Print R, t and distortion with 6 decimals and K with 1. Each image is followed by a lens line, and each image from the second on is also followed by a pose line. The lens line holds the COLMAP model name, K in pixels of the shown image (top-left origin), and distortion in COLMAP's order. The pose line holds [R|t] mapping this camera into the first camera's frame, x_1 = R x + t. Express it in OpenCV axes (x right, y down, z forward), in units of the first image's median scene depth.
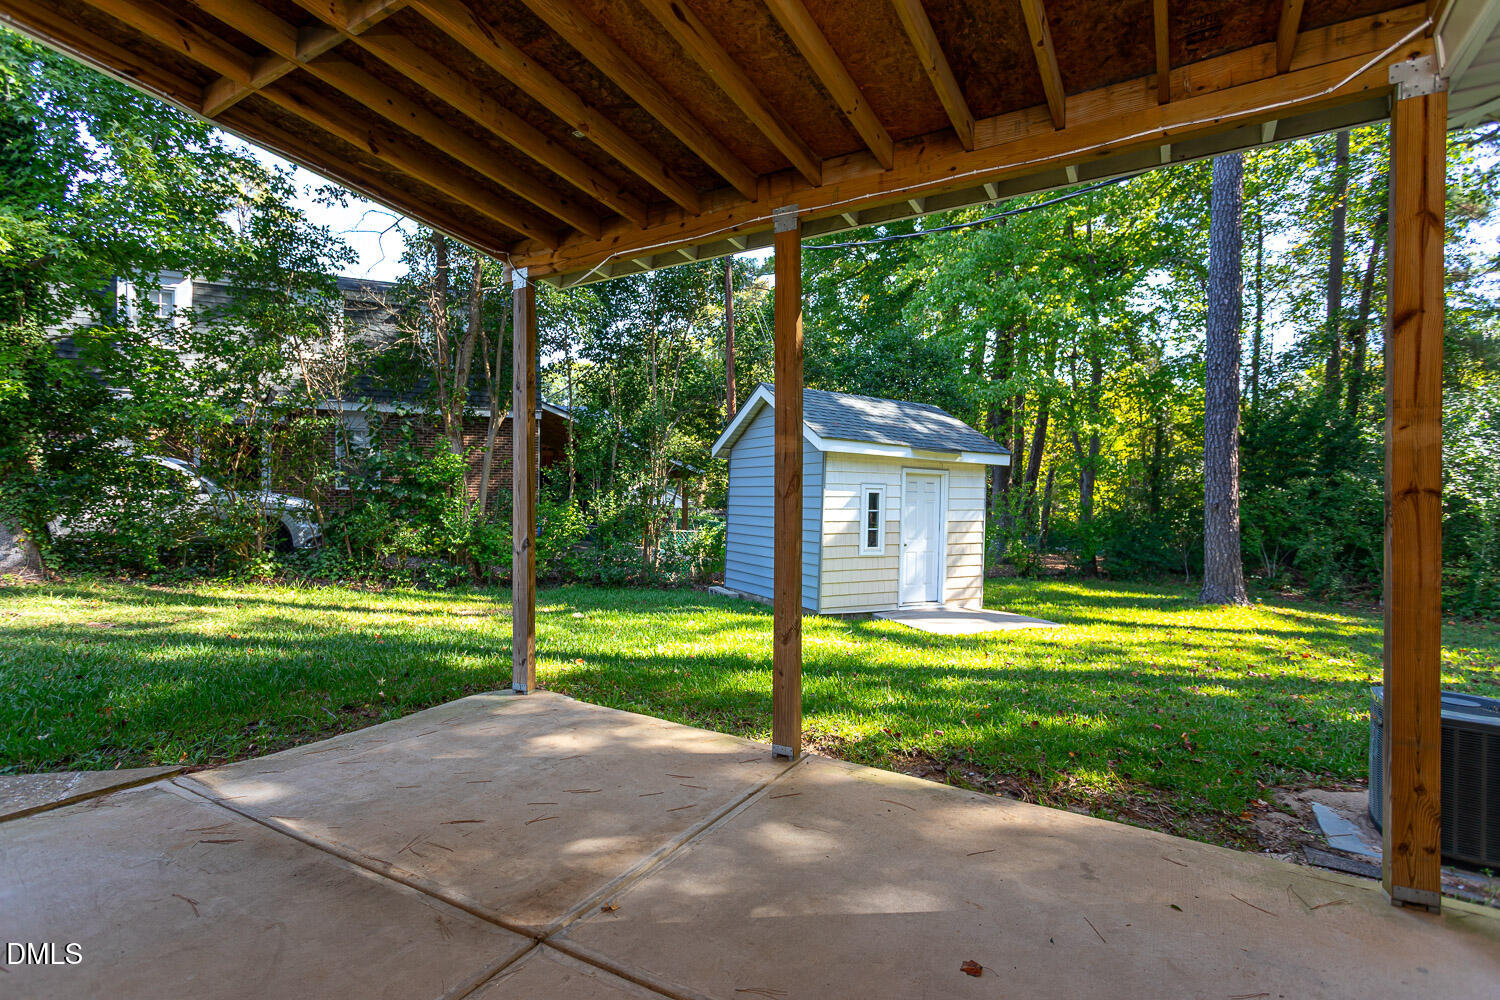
lens RADIAL K [[698.3, 0, 750.0], [0, 698.3, 500.0], [0, 0, 1]] dist [-0.001544, -0.000227]
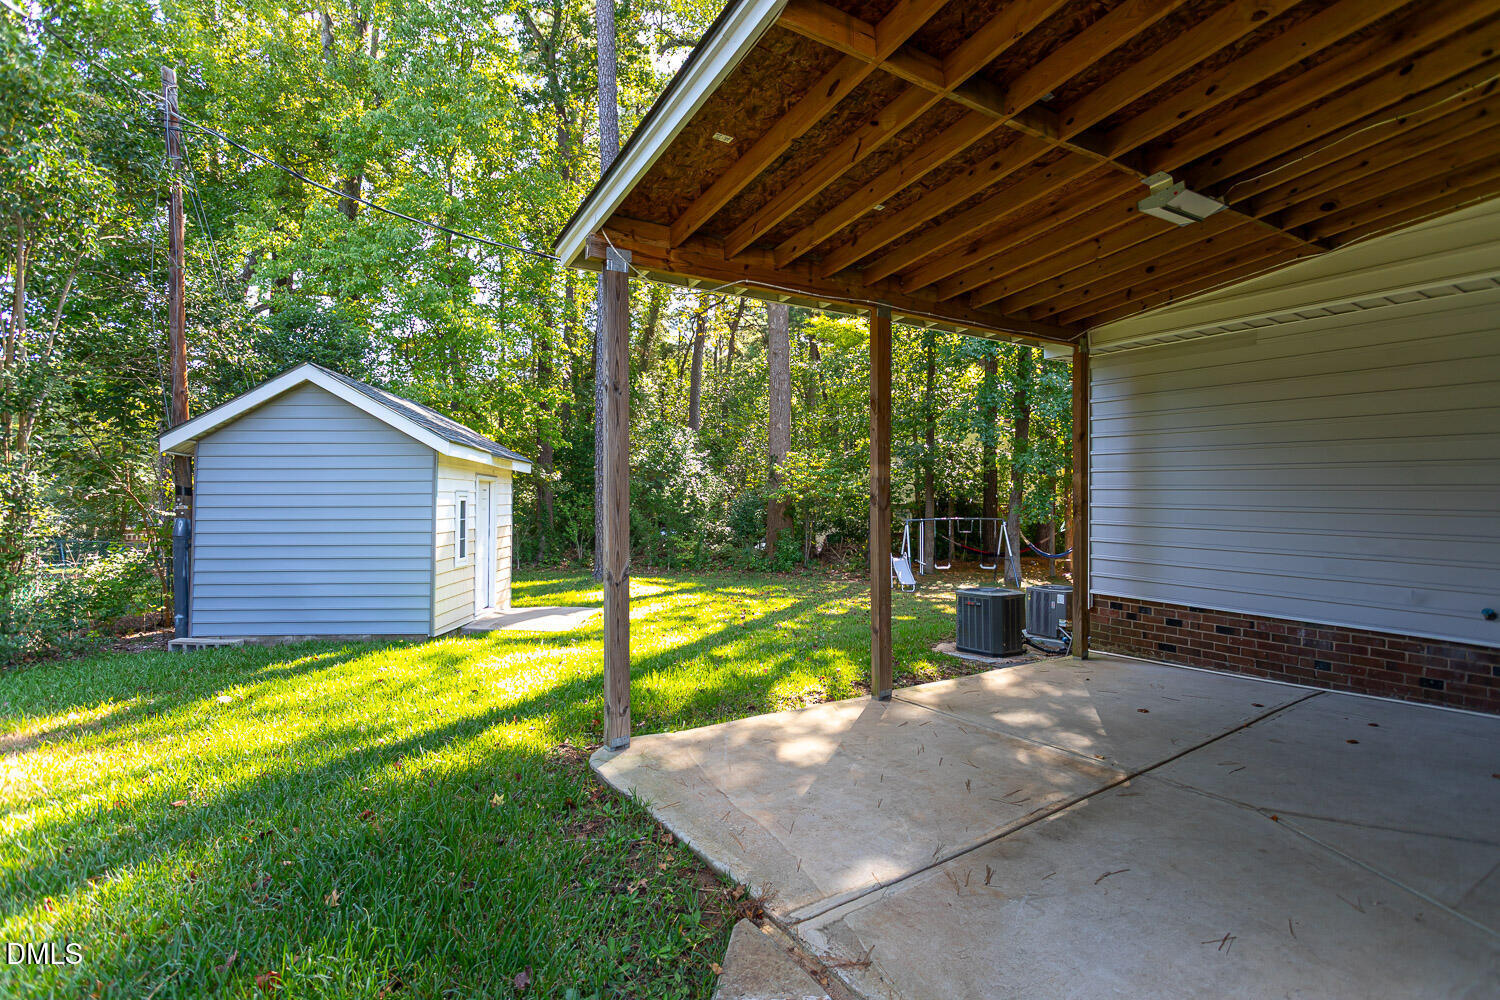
lens RADIAL K [[698.3, 0, 750.0], [0, 698.3, 500.0], [0, 0, 1]] dist [-0.001544, -0.000227]
pose [[0.449063, -0.012070, 0.893419, -1.324178], [0.001548, 0.999918, 0.012730, -0.062046], [-0.893499, -0.004334, 0.449045, 0.609243]]
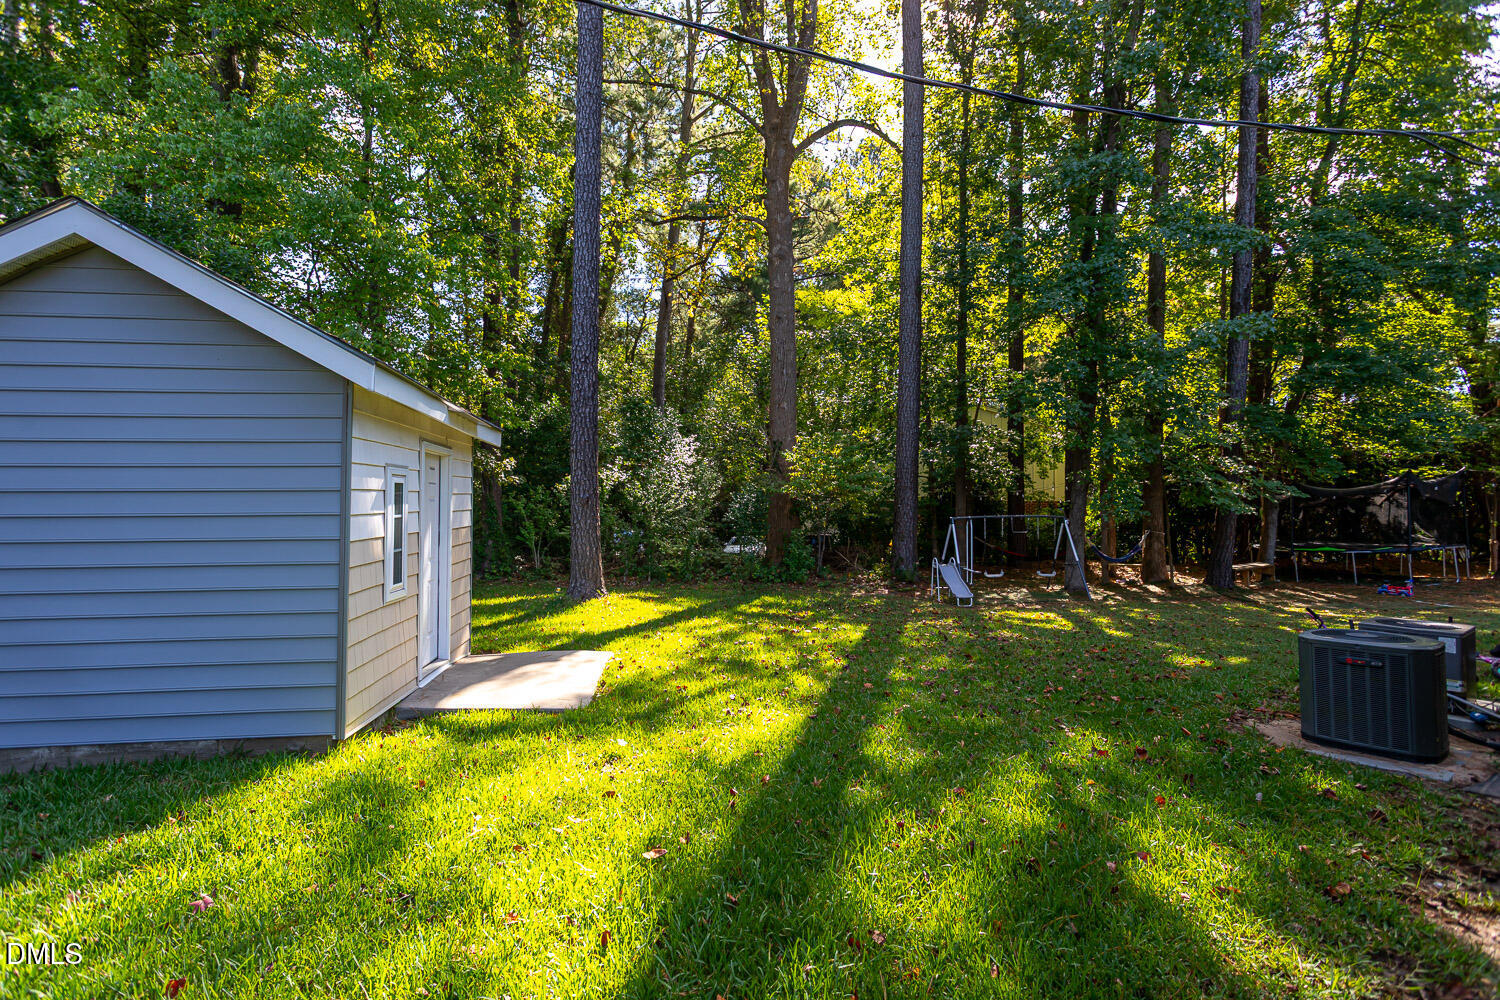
lens RADIAL K [[698.3, 0, 750.0], [0, 698.3, 500.0], [0, 0, 1]] dist [-0.001544, -0.000227]
pose [[0.361588, -0.012166, 0.932259, -0.609273], [0.002348, 0.999924, 0.012139, -0.009565], [-0.932335, -0.002200, 0.361589, 1.481685]]
